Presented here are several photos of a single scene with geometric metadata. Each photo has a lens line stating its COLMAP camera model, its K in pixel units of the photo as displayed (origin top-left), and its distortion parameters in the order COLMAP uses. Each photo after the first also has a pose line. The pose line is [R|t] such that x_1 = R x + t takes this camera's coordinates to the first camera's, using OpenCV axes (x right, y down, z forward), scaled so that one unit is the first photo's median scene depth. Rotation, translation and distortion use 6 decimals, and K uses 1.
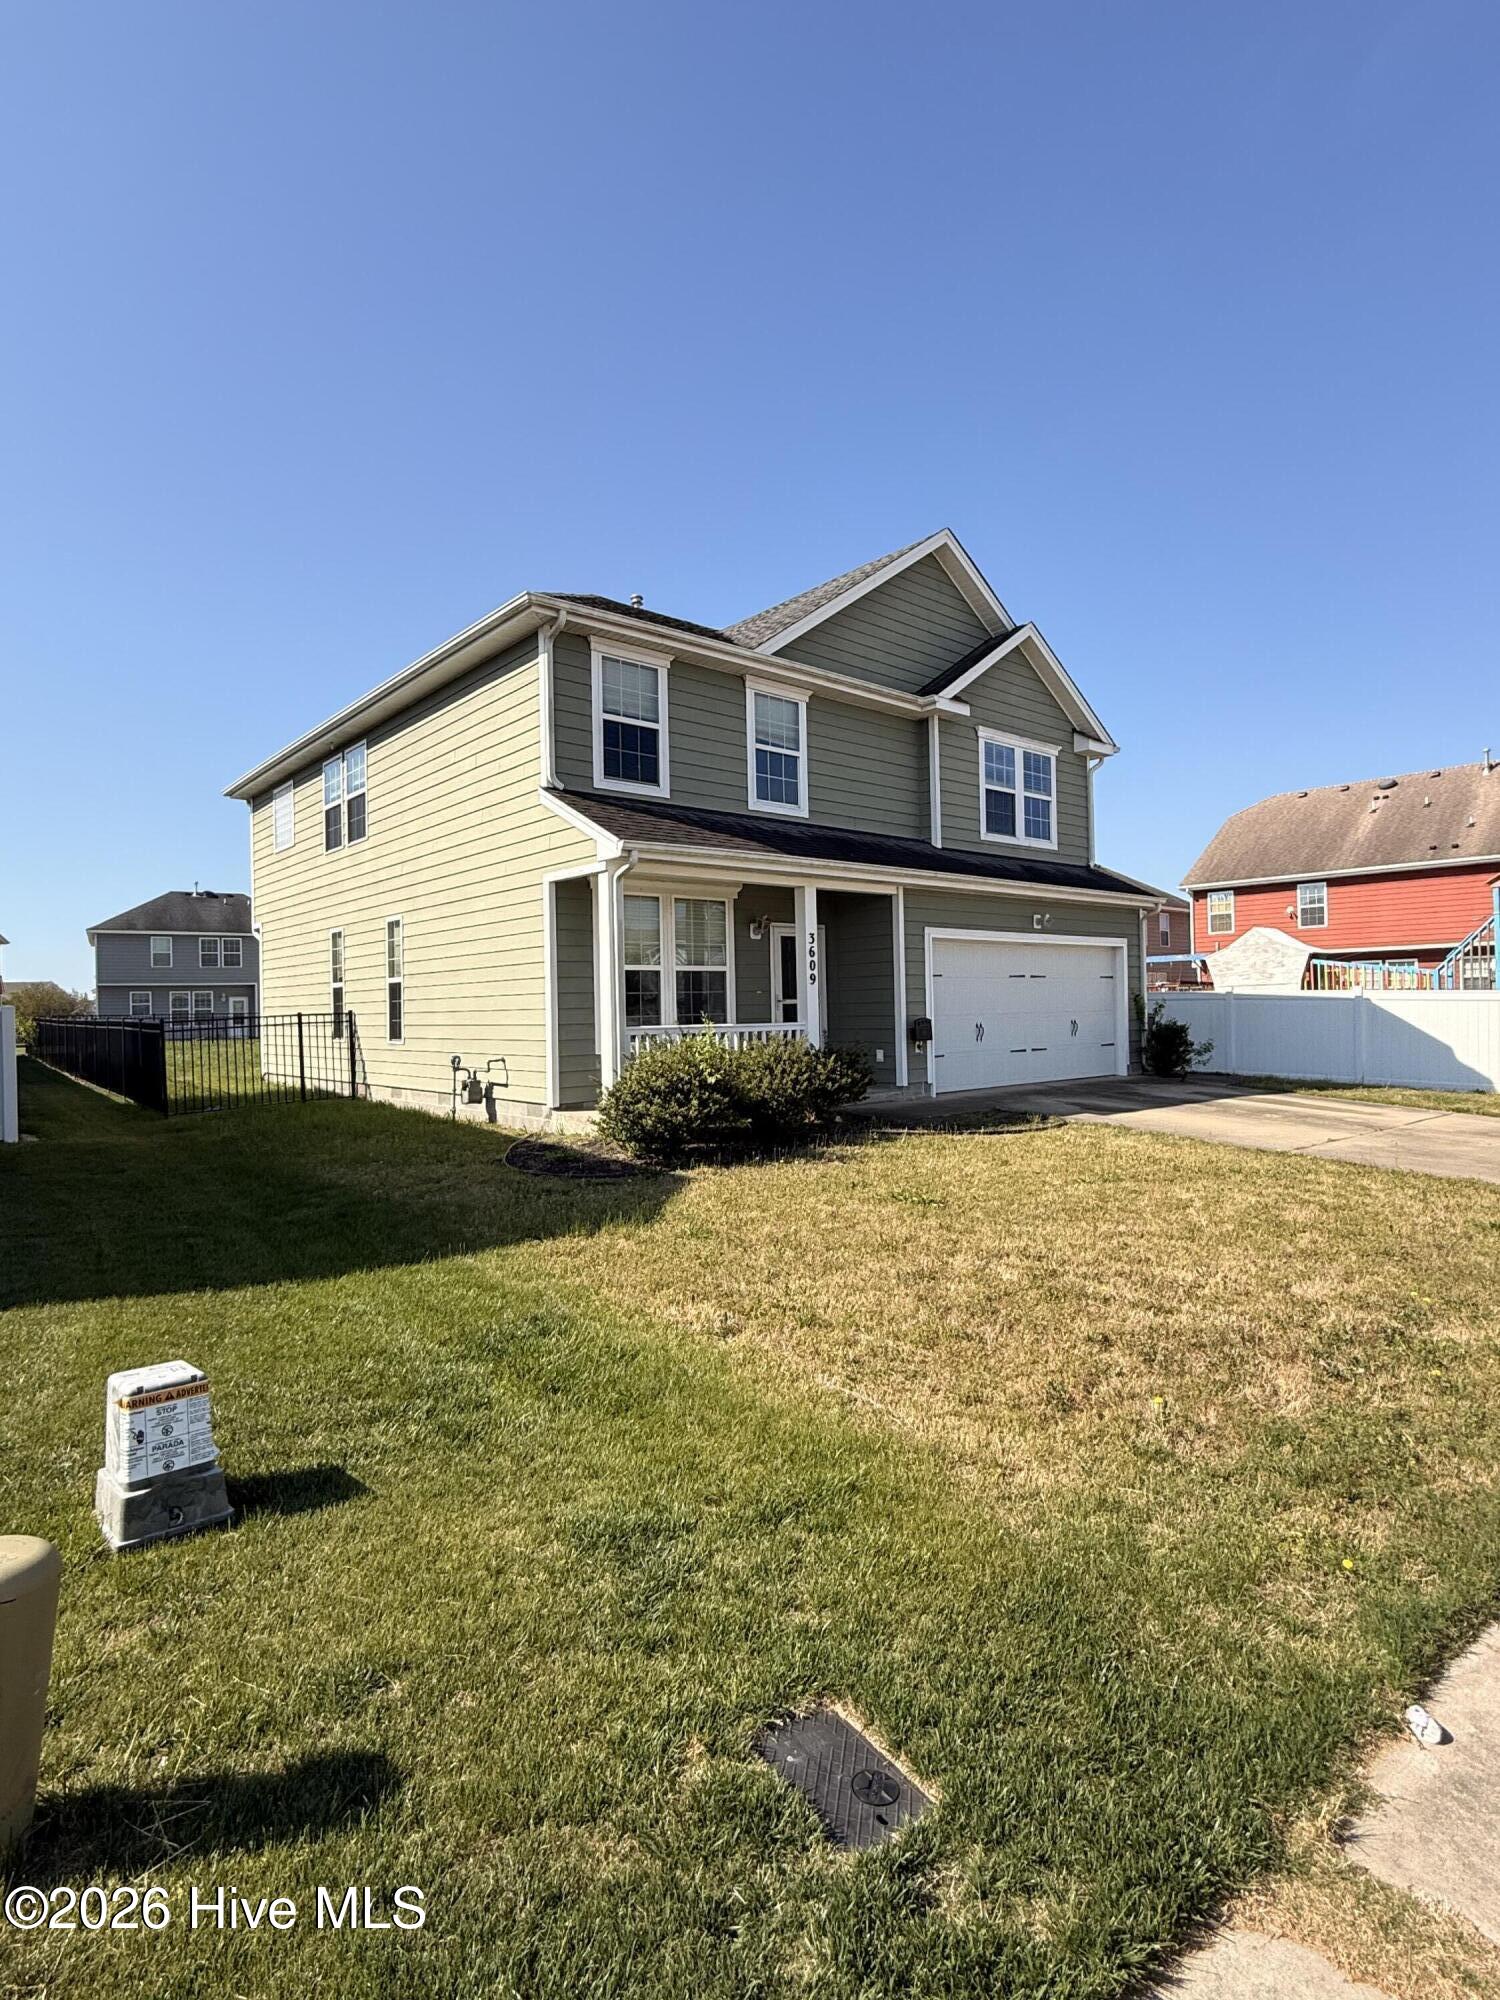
lens RADIAL K [[1046.8, 0, 750.0], [0, 1046.8, 1000.0], [0, 0, 1]] dist [0.000740, 0.000006]
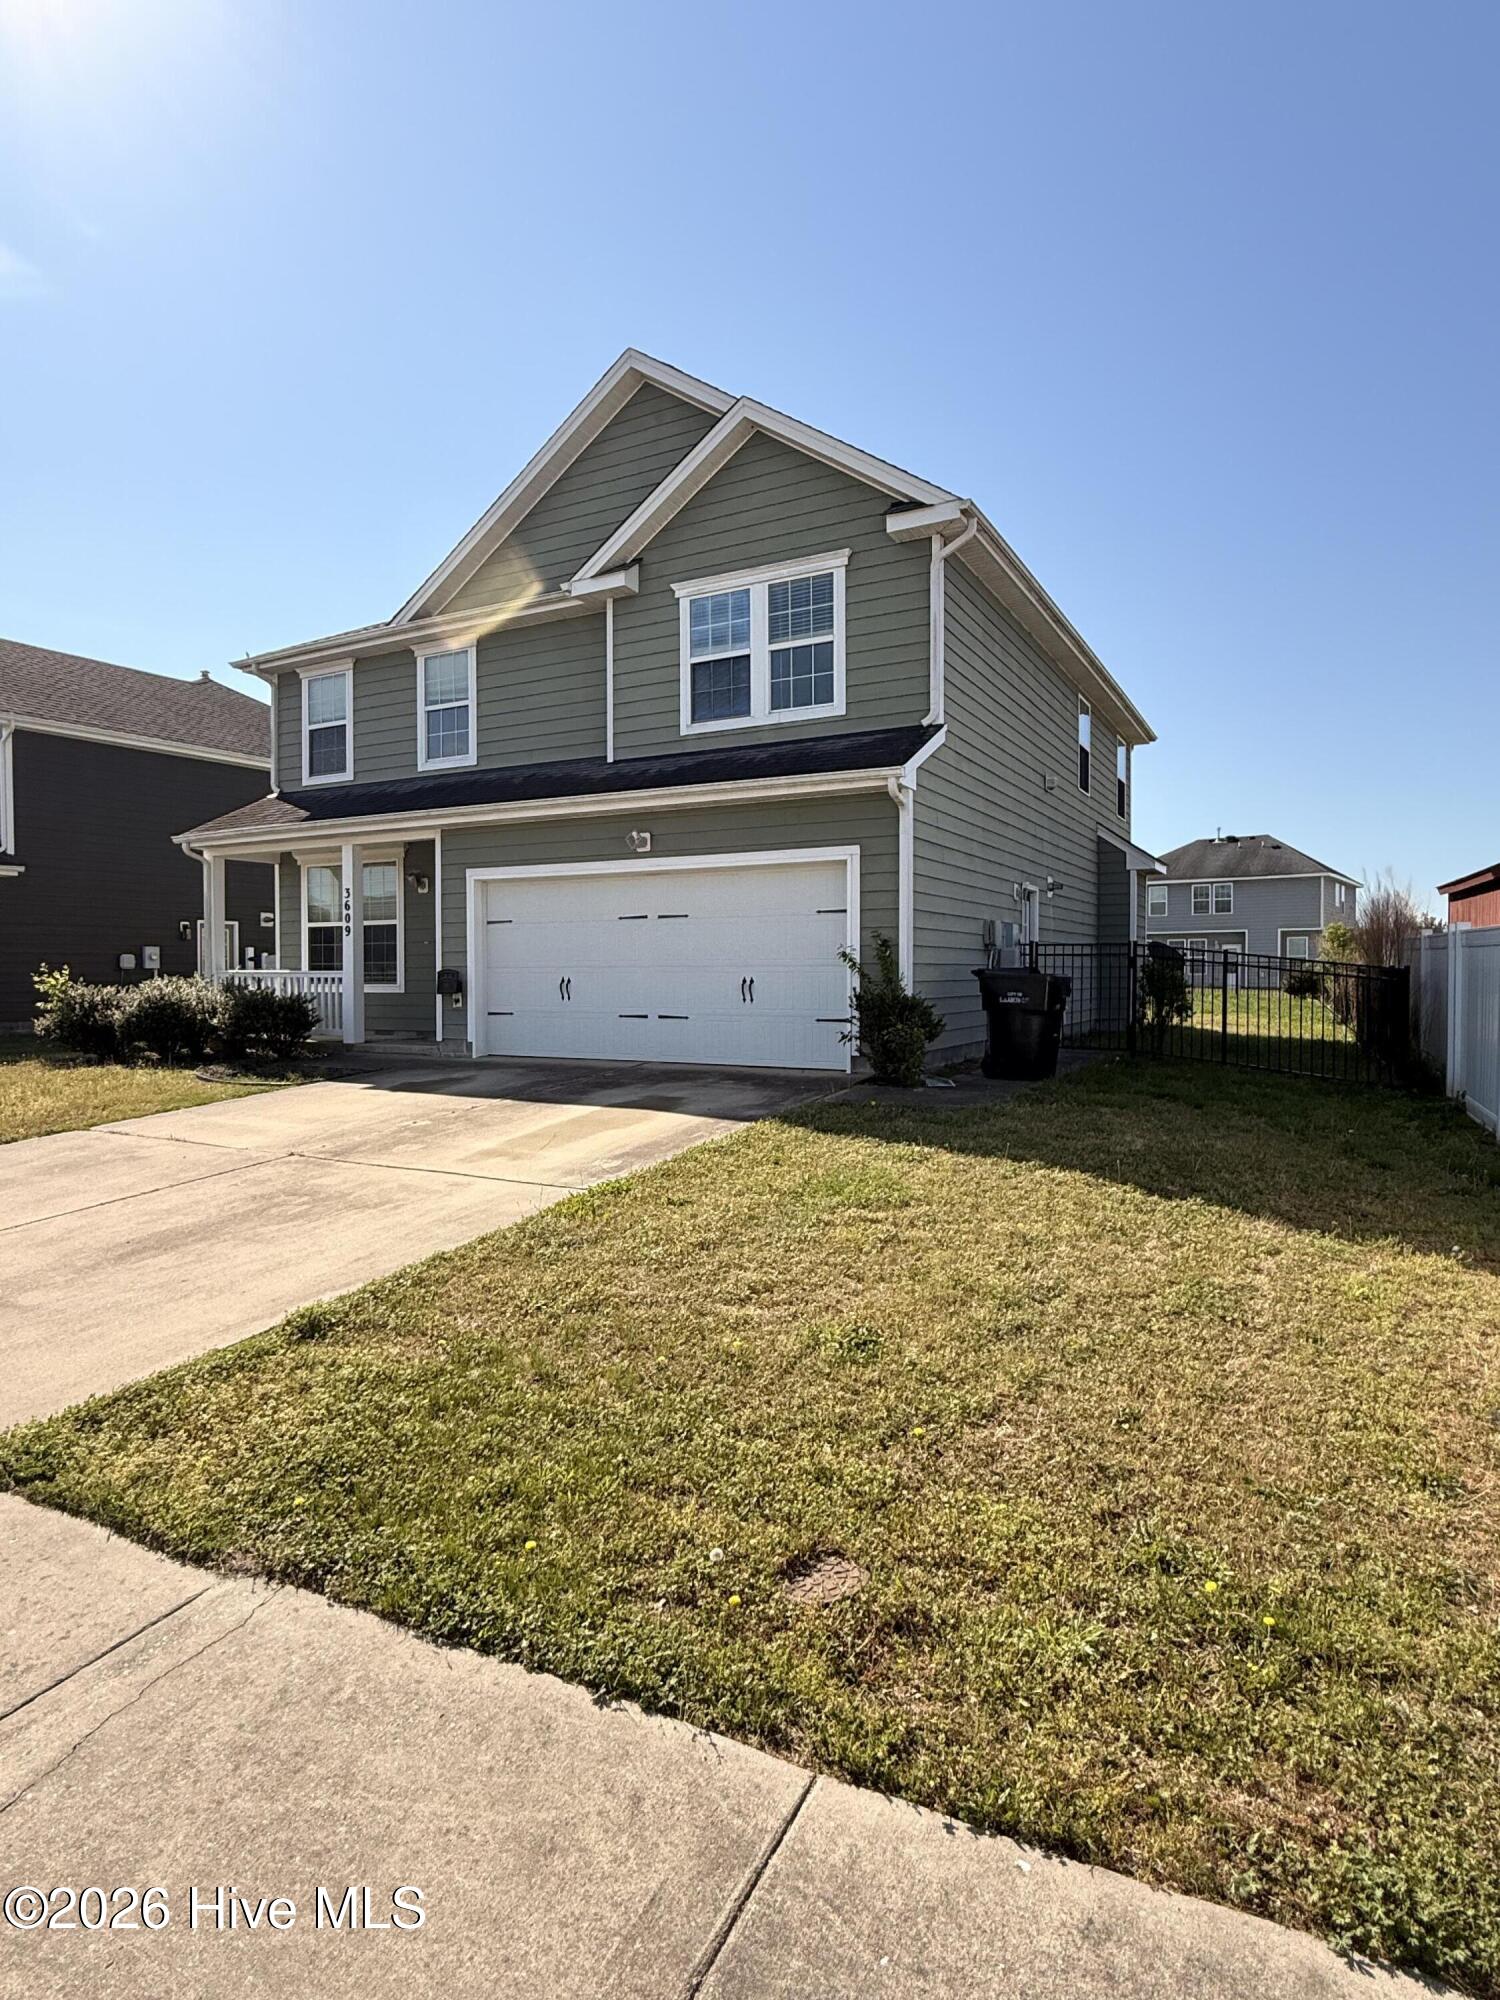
lens RADIAL K [[1097.1, 0, 750.0], [0, 1097.1, 1000.0], [0, 0, 1]] dist [-0.025693, 0.000061]
pose [[0.363429, 0.042455, -0.930654, 0.968335], [0.002745, 0.998908, 0.046640, -0.000069], [0.931618, -0.019505, 0.362915, 0.750187]]
